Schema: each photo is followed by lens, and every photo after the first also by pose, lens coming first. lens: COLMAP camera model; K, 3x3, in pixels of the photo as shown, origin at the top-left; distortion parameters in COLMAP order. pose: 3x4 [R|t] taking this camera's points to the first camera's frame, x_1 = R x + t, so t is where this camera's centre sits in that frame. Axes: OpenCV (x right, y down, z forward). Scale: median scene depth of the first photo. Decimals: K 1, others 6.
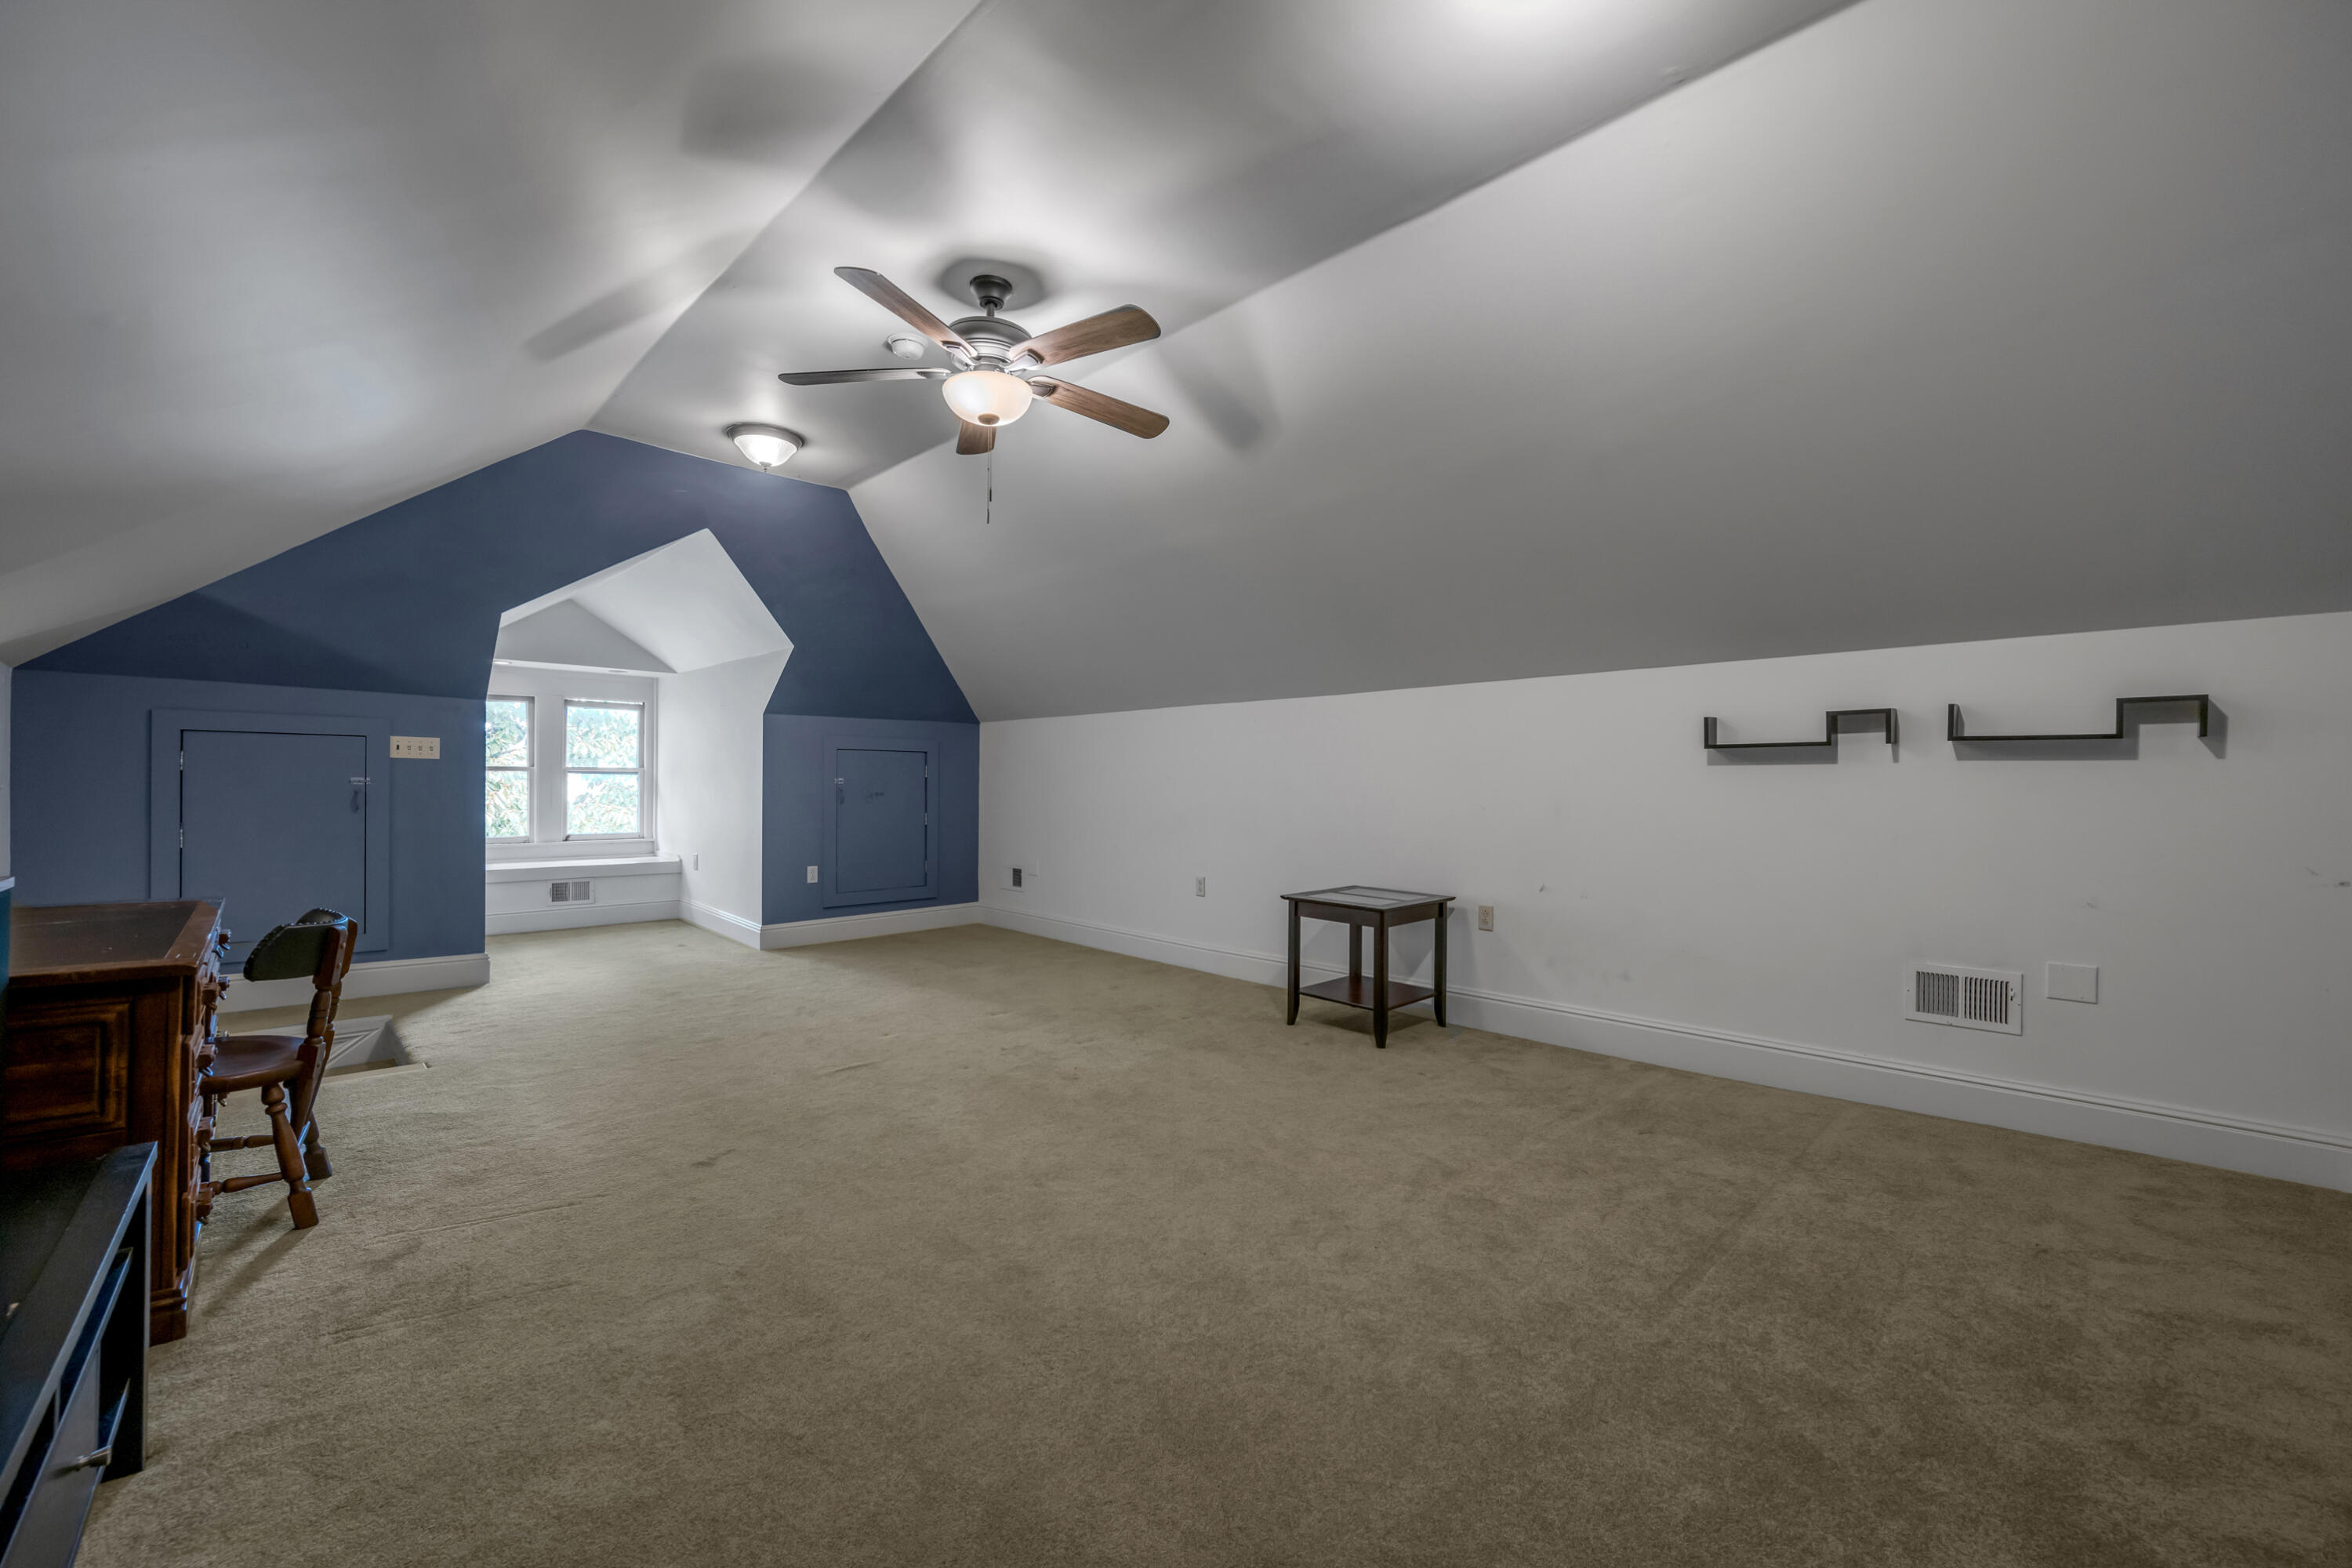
lens RADIAL K [[936.7, 0, 1176.0], [0, 936.7, 784.0], [0, 0, 1]] dist [0.000448, 0.000086]
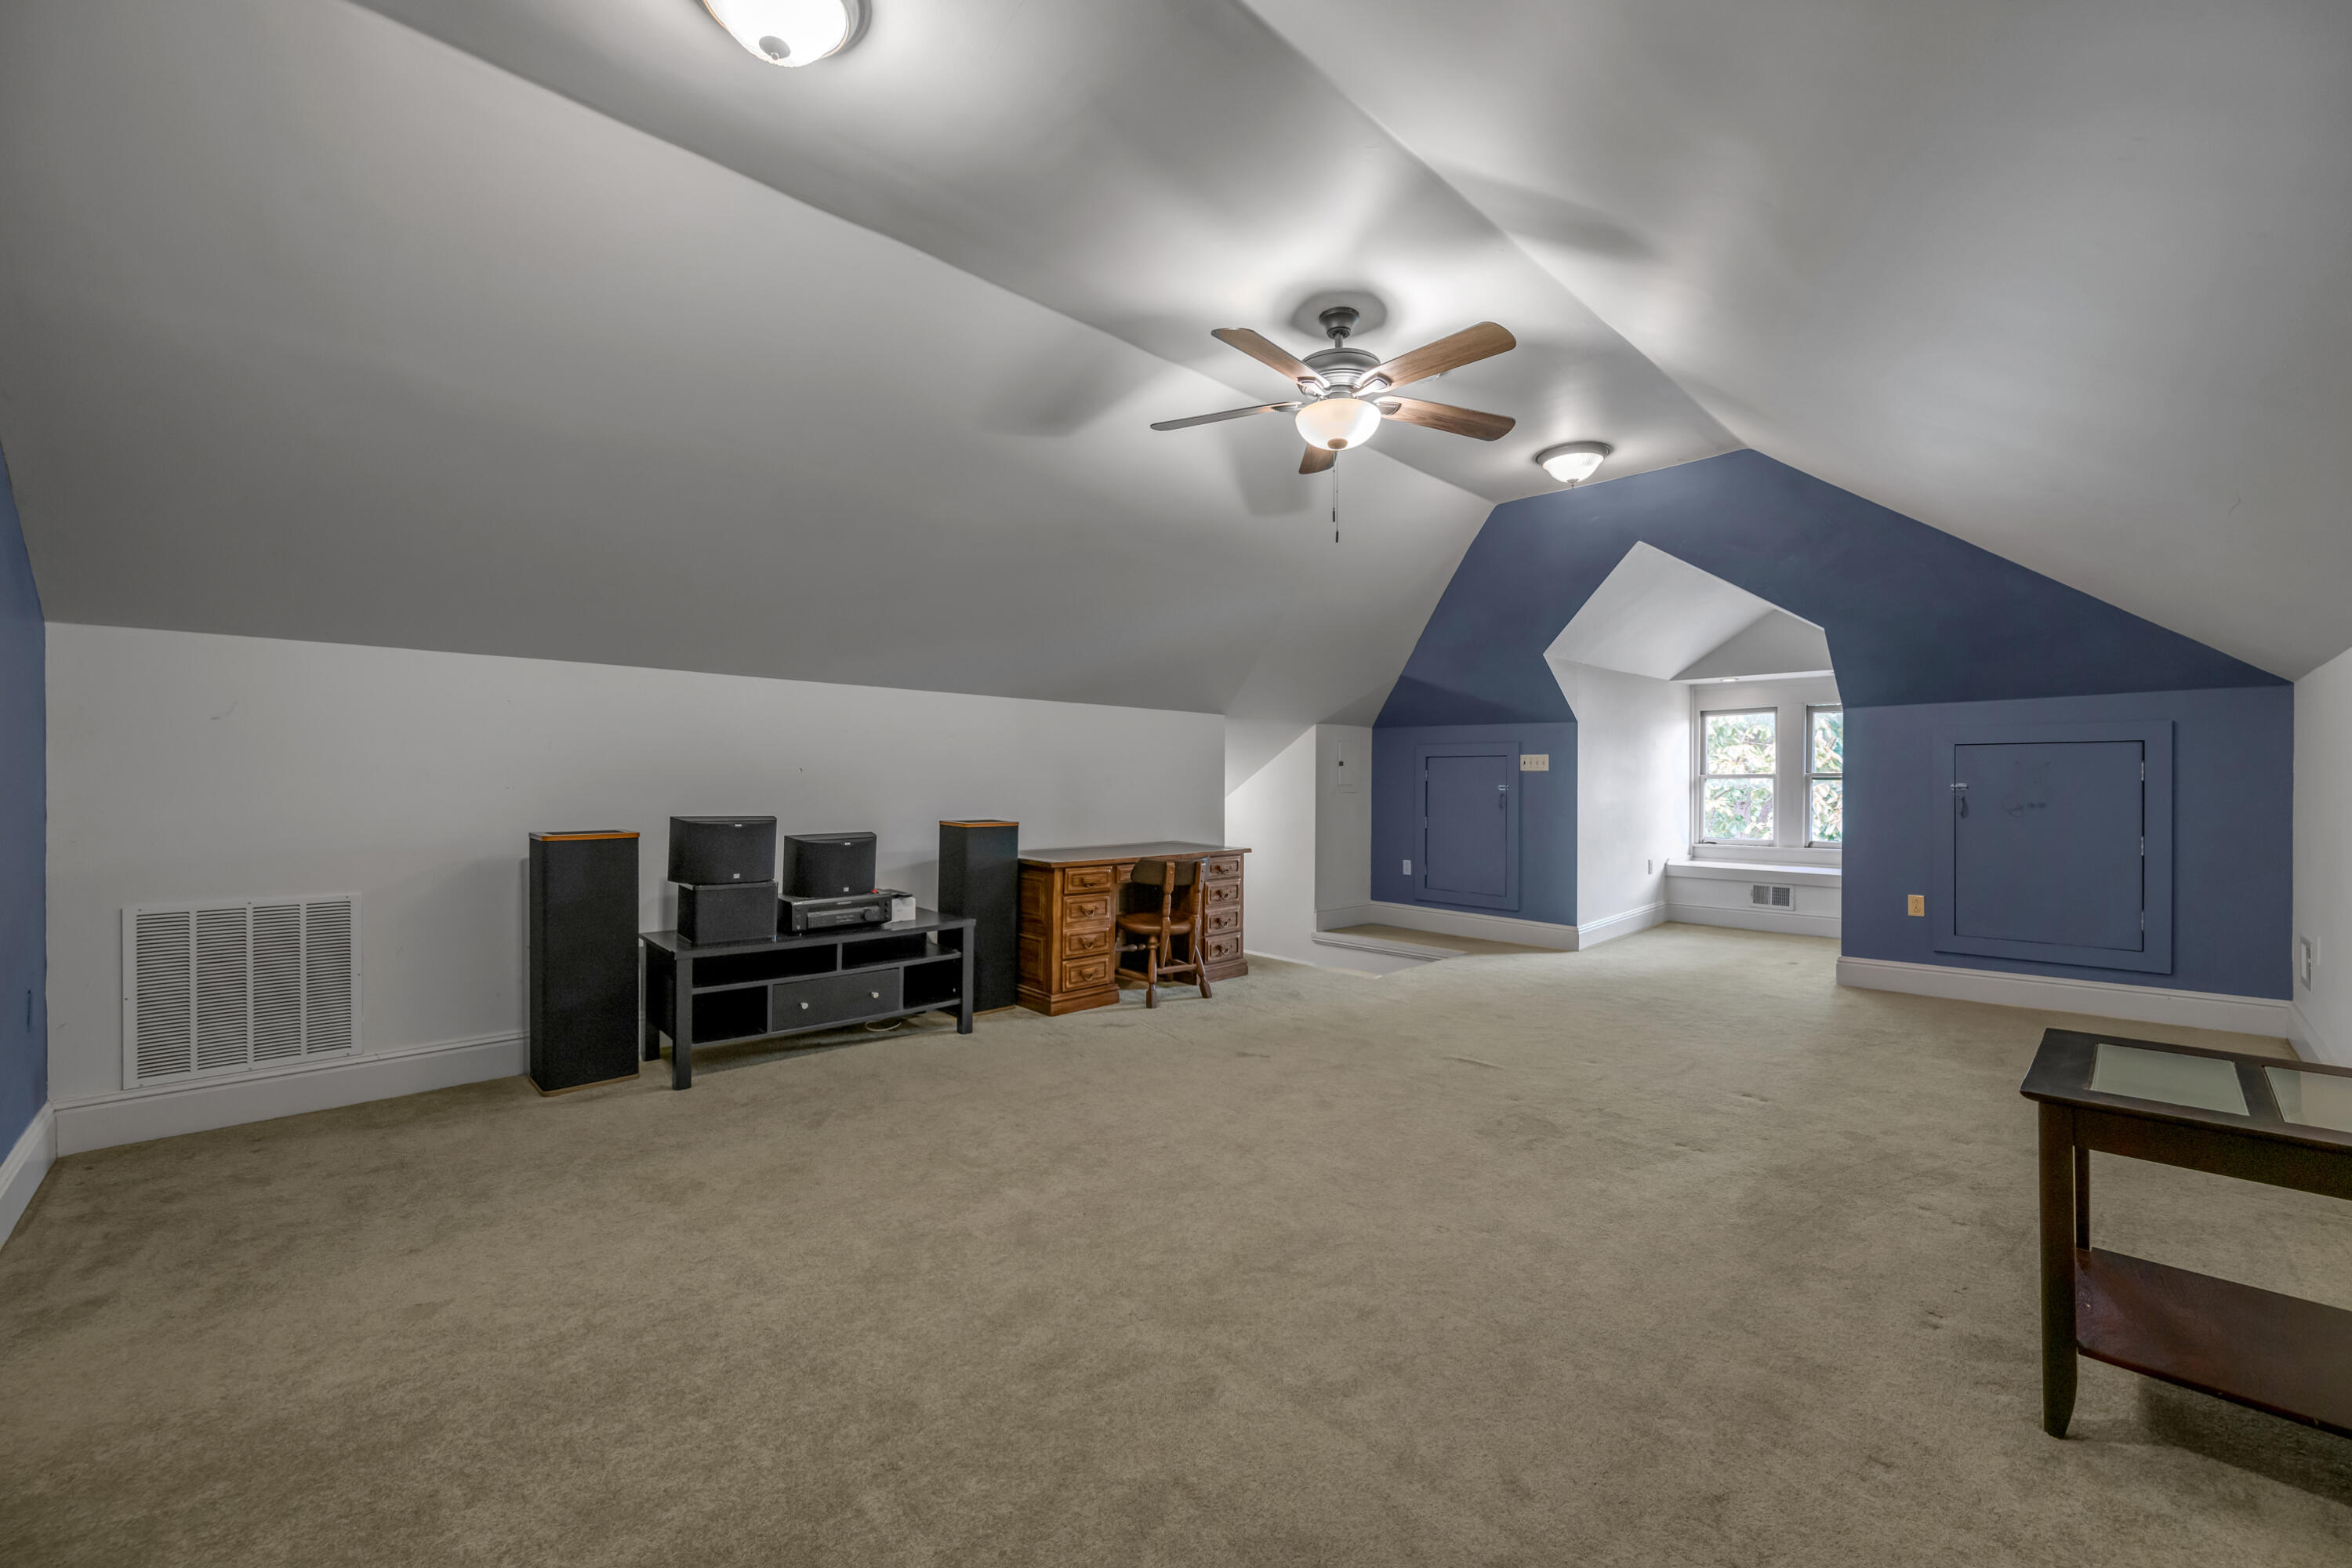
lens RADIAL K [[928.3, 0, 1190.7], [0, 928.3, 774.2], [0, 0, 1]] dist [-0.000723, 0.000110]
pose [[0.009938, -0.016428, -0.999816, 0.573535], [-0.001873, 0.999863, -0.016447, 0.000400], [0.999949, 0.002036, 0.009905, 0.564081]]
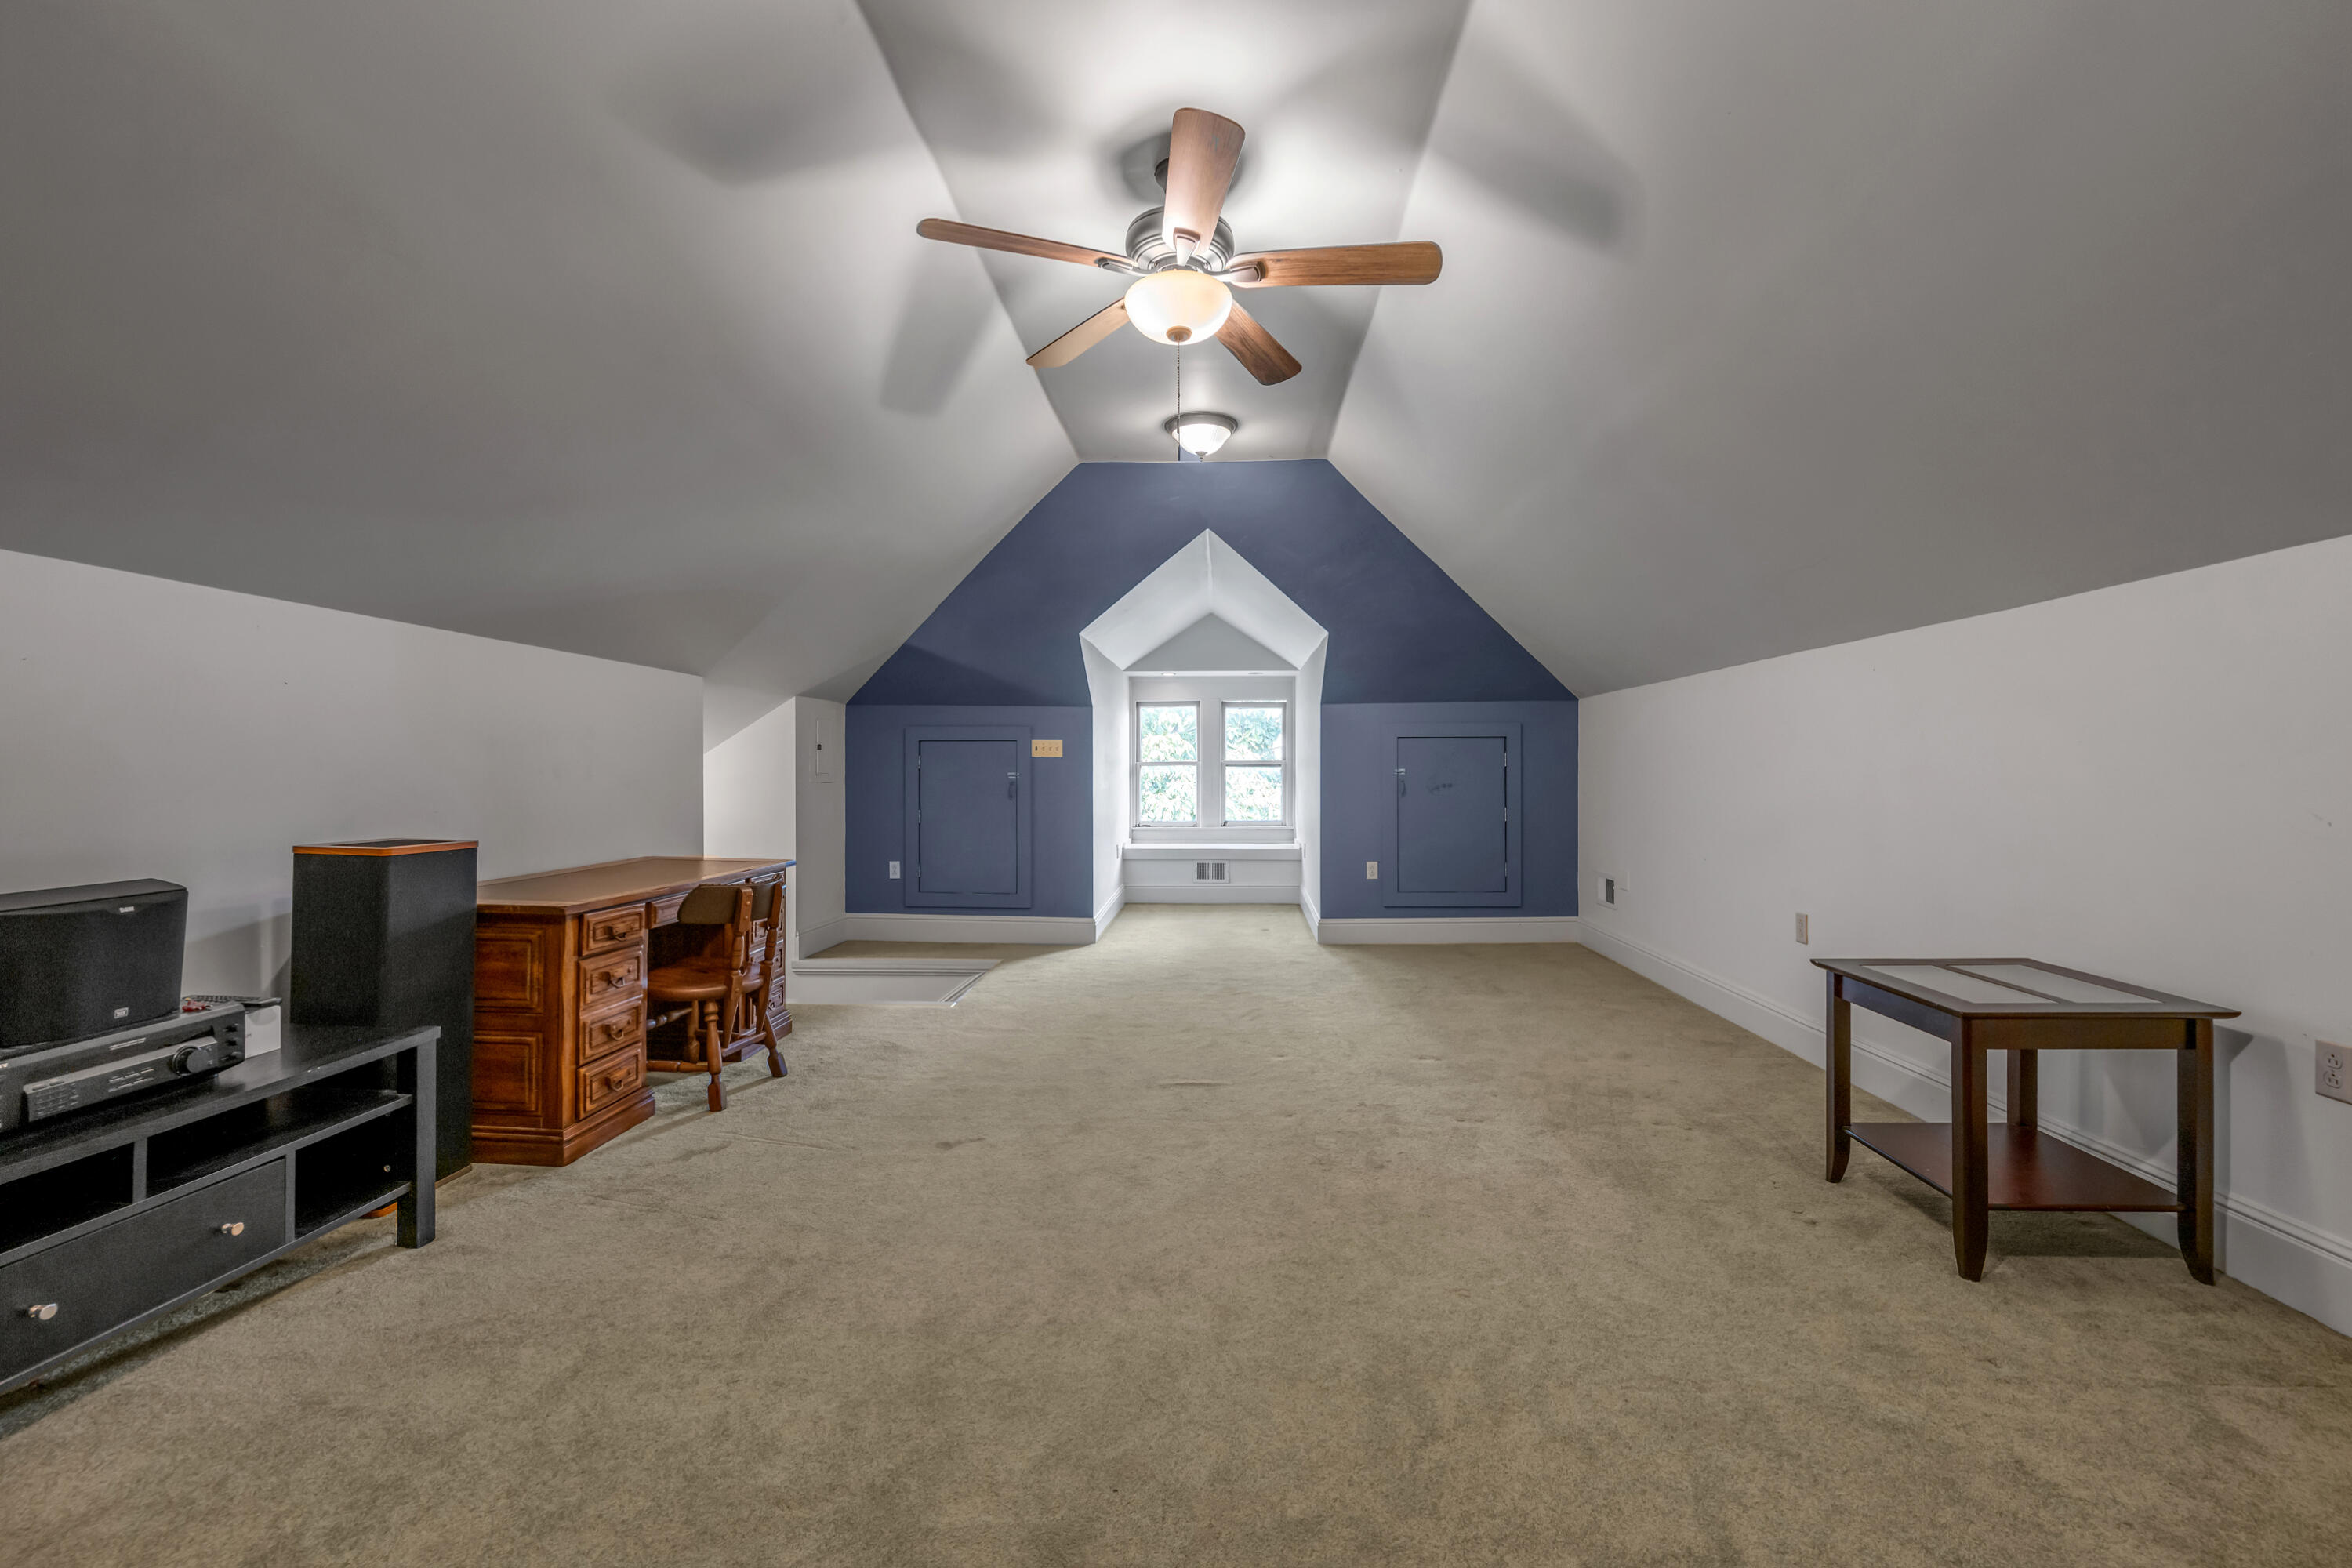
lens RADIAL K [[958.1, 0, 1187.9], [0, 958.1, 772.6], [0, 0, 1]] dist [-0.002162, 0.000136]
pose [[0.685917, -0.007743, -0.727639, 0.283374], [0.007384, 0.999966, -0.003681, -0.000470], [0.727643, -0.002848, 0.685951, 0.292175]]
